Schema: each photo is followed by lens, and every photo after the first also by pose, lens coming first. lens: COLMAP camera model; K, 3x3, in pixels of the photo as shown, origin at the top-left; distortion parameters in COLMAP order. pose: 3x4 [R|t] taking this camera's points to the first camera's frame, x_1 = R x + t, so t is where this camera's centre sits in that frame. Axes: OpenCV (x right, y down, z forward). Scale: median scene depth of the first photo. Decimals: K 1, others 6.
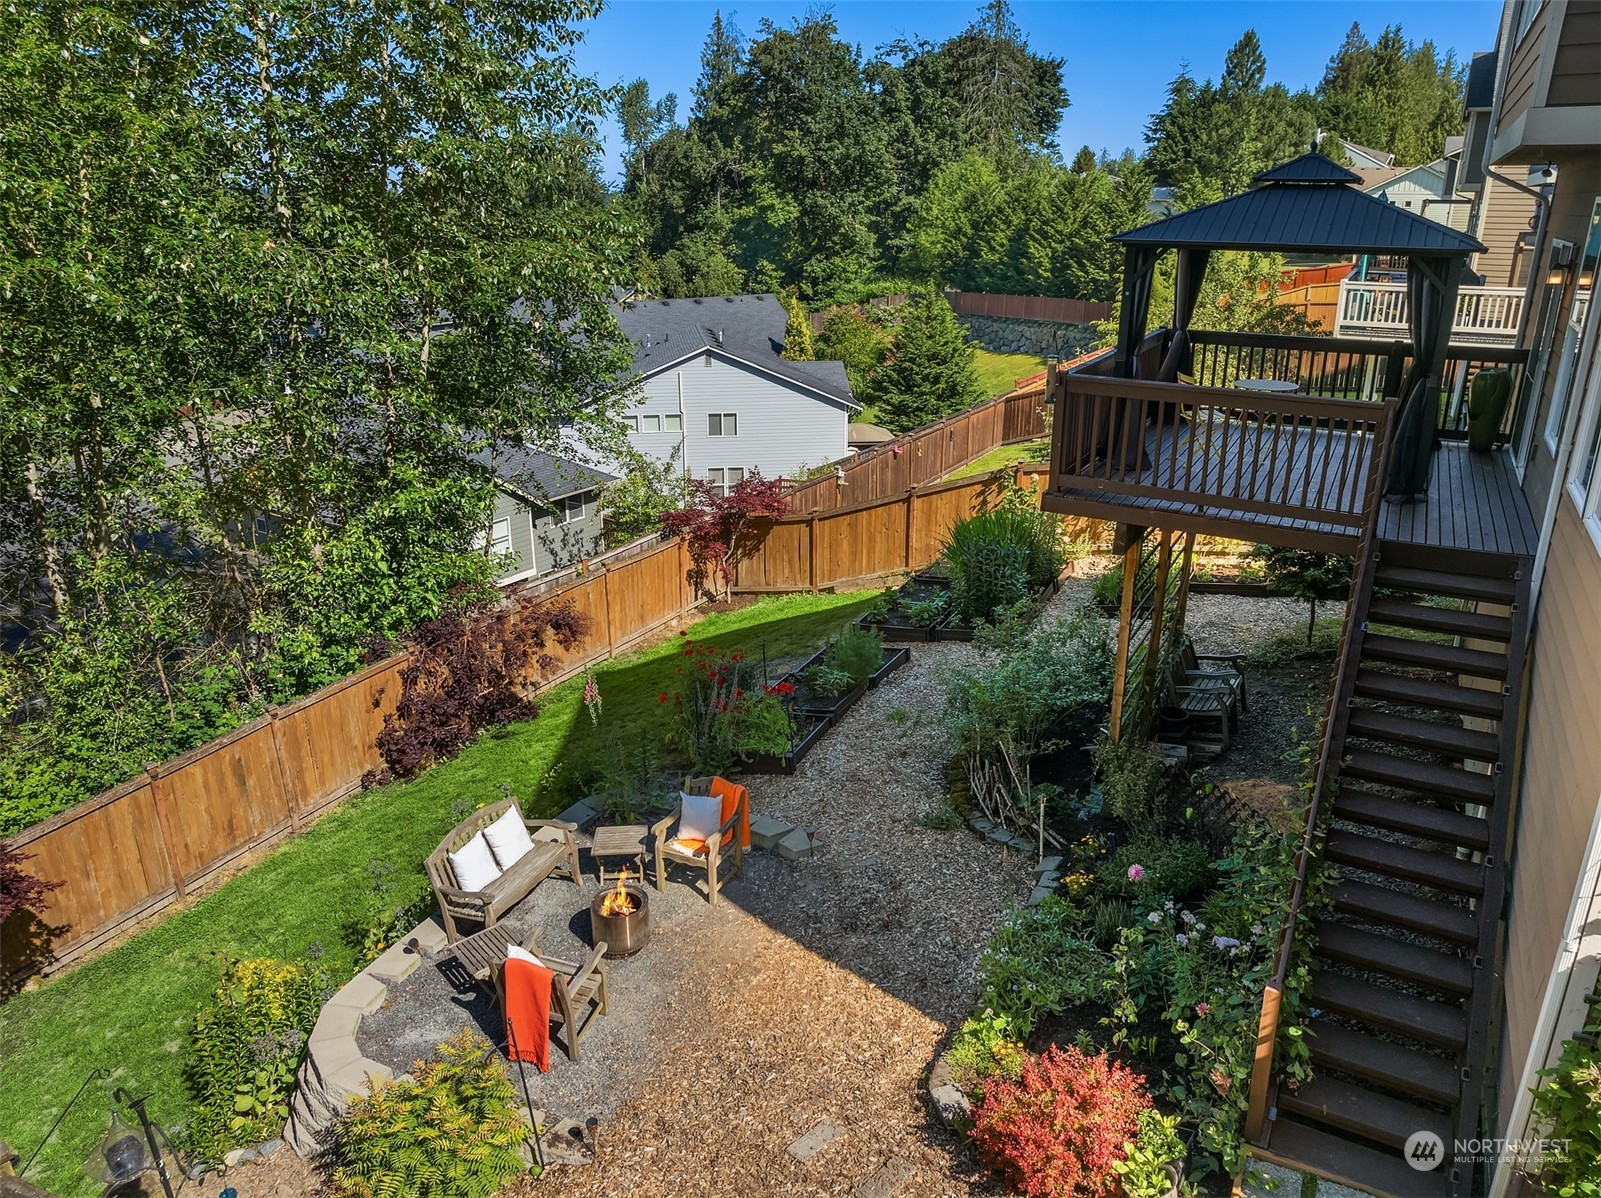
lens RADIAL K [[1129.1, 0, 800.5], [0, 1129.1, 599.0], [0, 0, 1]] dist [-0.030322, 0.007707]
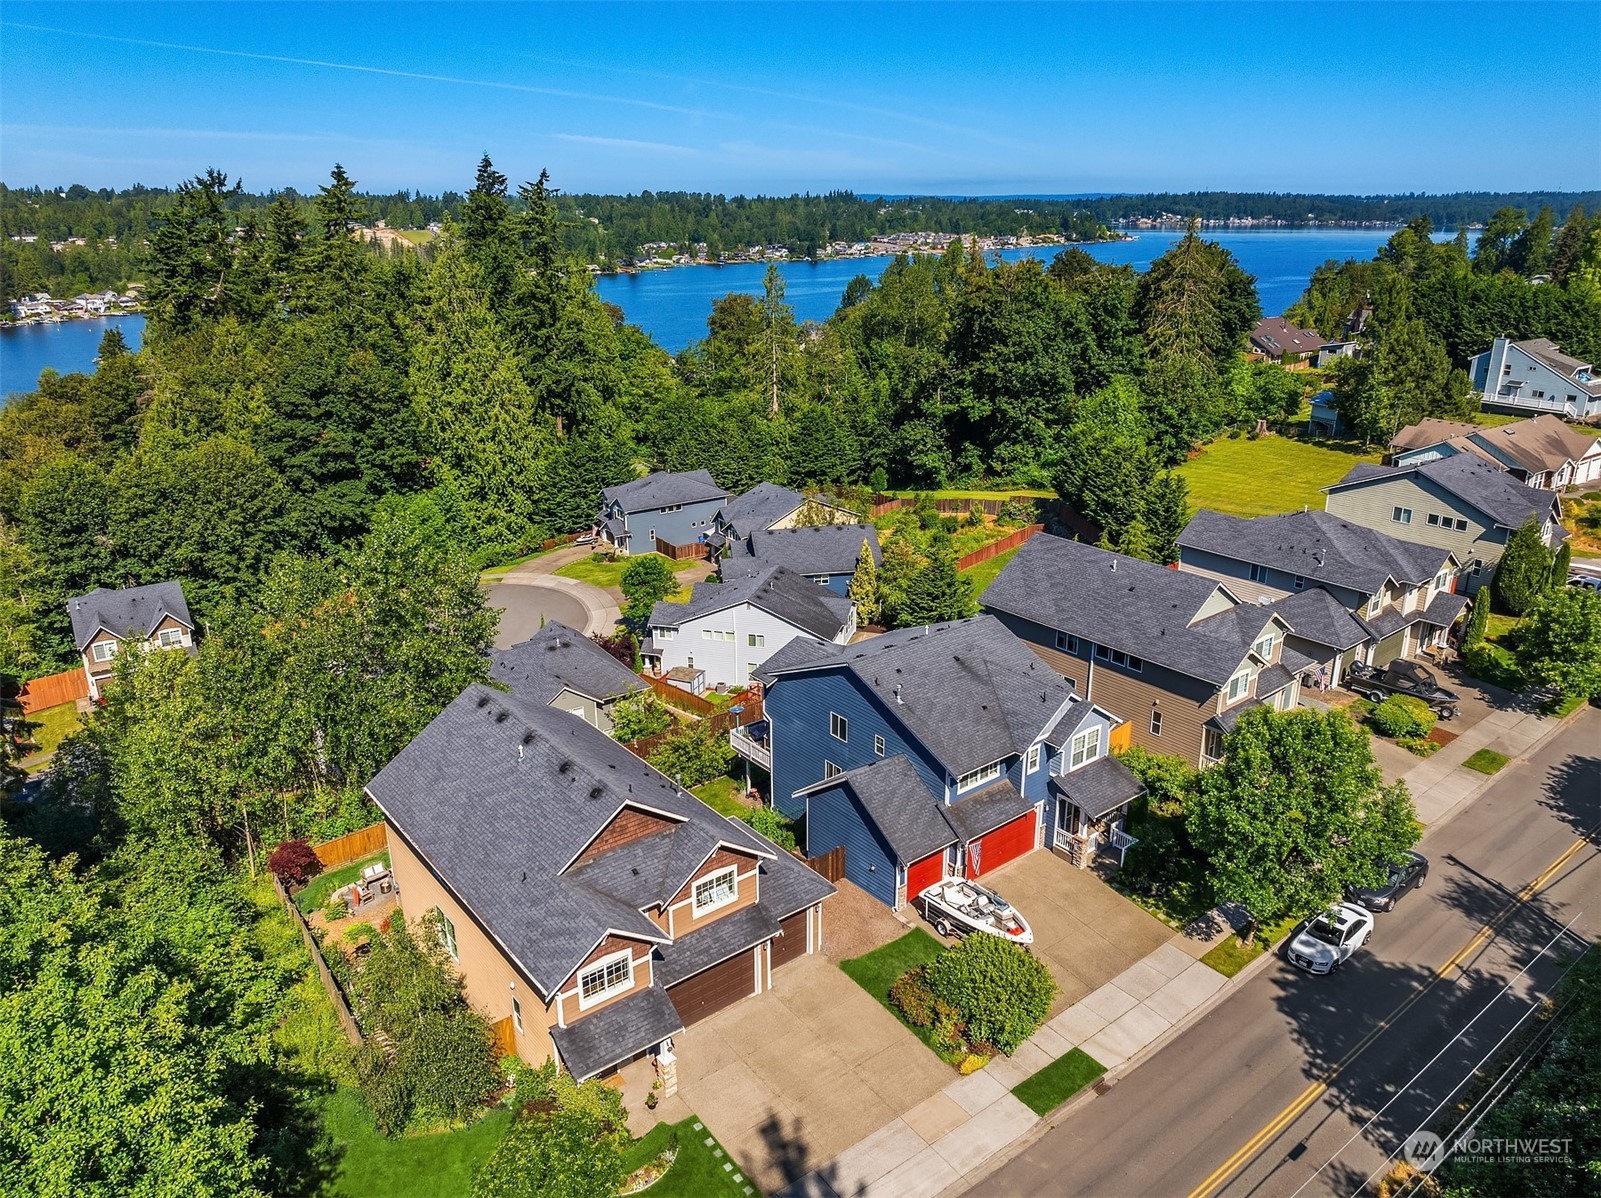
lens RADIAL K [[1129.1, 0, 800.5], [0, 1129.1, 599.0], [0, 0, 1]] dist [-0.030322, 0.007707]
pose [[0.919112, 0.124291, -0.373878, 0.309093], [-0.123867, 0.991977, 0.025266, -0.130163], [0.374019, 0.023089, 0.927134, -0.293763]]
